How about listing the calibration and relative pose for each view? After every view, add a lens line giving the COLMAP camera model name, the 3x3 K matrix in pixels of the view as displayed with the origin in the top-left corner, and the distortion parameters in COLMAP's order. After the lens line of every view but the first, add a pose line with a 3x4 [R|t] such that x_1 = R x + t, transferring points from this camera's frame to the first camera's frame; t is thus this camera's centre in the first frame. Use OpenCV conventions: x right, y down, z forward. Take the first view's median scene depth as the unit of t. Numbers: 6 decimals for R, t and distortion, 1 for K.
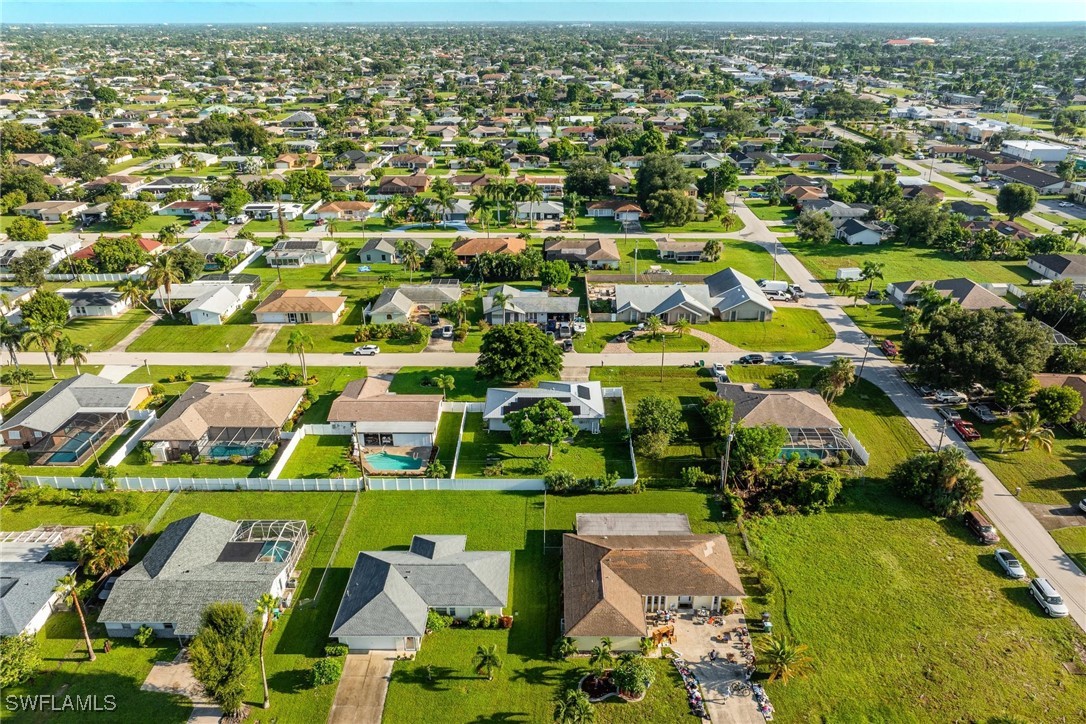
lens RADIAL K [[790.9, 0, 546.5], [0, 790.9, 362.9], [0, 0, 1]] dist [-0.023749, -0.004755]
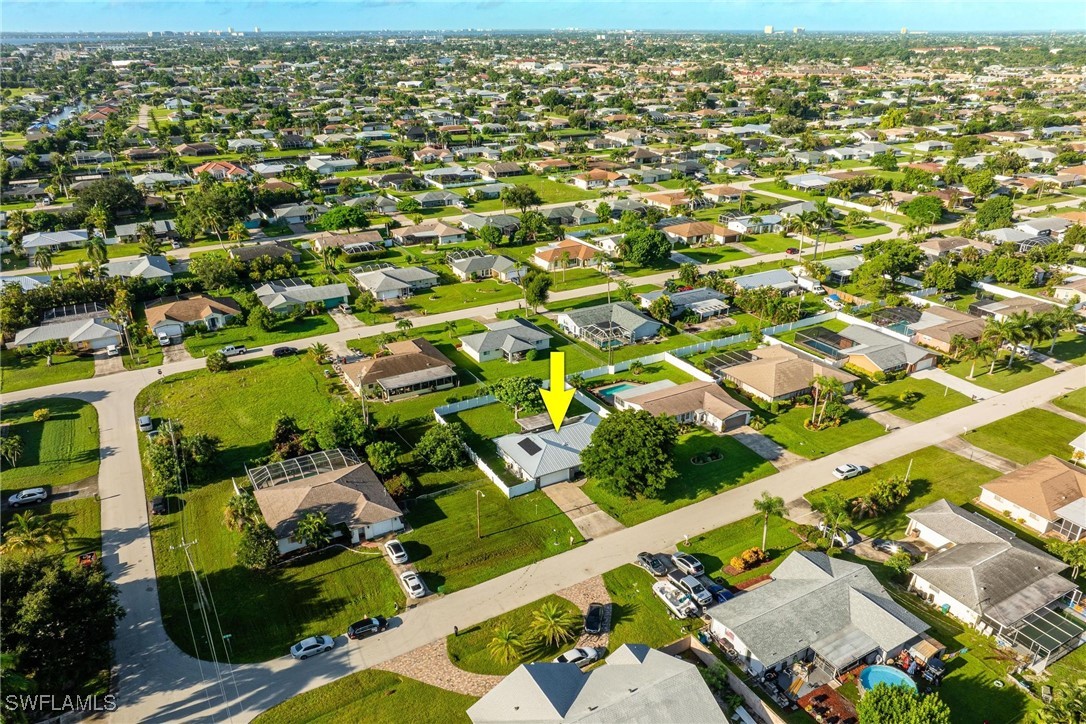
lens RADIAL K [[790.9, 0, 546.5], [0, 790.9, 362.9], [0, 0, 1]] dist [-0.023749, -0.004755]
pose [[-0.867556, 0.198996, -0.455792, 0.334521], [-0.195841, 0.705727, 0.680879, -0.515533], [0.457157, 0.679964, -0.573286, 1.132877]]
